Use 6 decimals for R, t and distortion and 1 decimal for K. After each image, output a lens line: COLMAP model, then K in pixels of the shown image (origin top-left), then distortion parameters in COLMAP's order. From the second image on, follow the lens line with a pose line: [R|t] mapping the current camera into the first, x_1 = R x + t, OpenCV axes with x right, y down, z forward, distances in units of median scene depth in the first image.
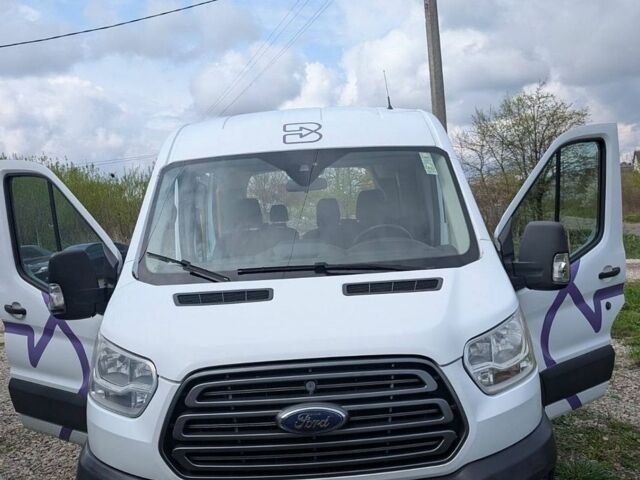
lens RADIAL K [[675.1, 0, 320.6], [0, 675.1, 231.3], [0, 0, 1]] dist [0.008667, -0.001252]
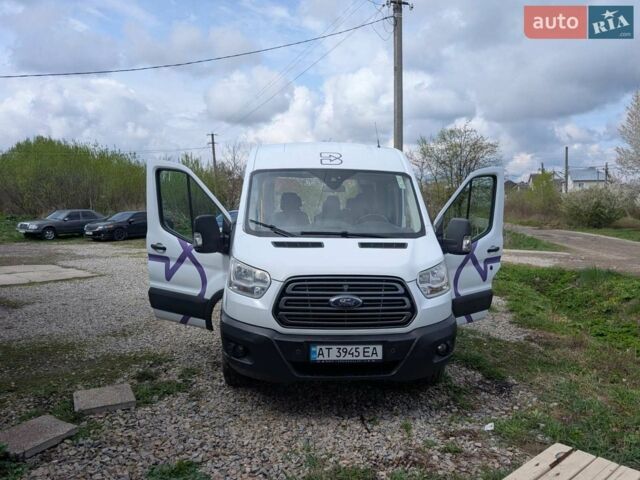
lens RADIAL K [[597.4, 0, 321.6], [0, 597.4, 238.1], [0, 0, 1]] dist [0.100952, -0.233523]
pose [[0.993508, 0.069994, 0.089682, -0.179755], [-0.072984, 0.996867, 0.030503, 0.015739], [-0.087266, -0.036850, 0.995503, -0.571512]]
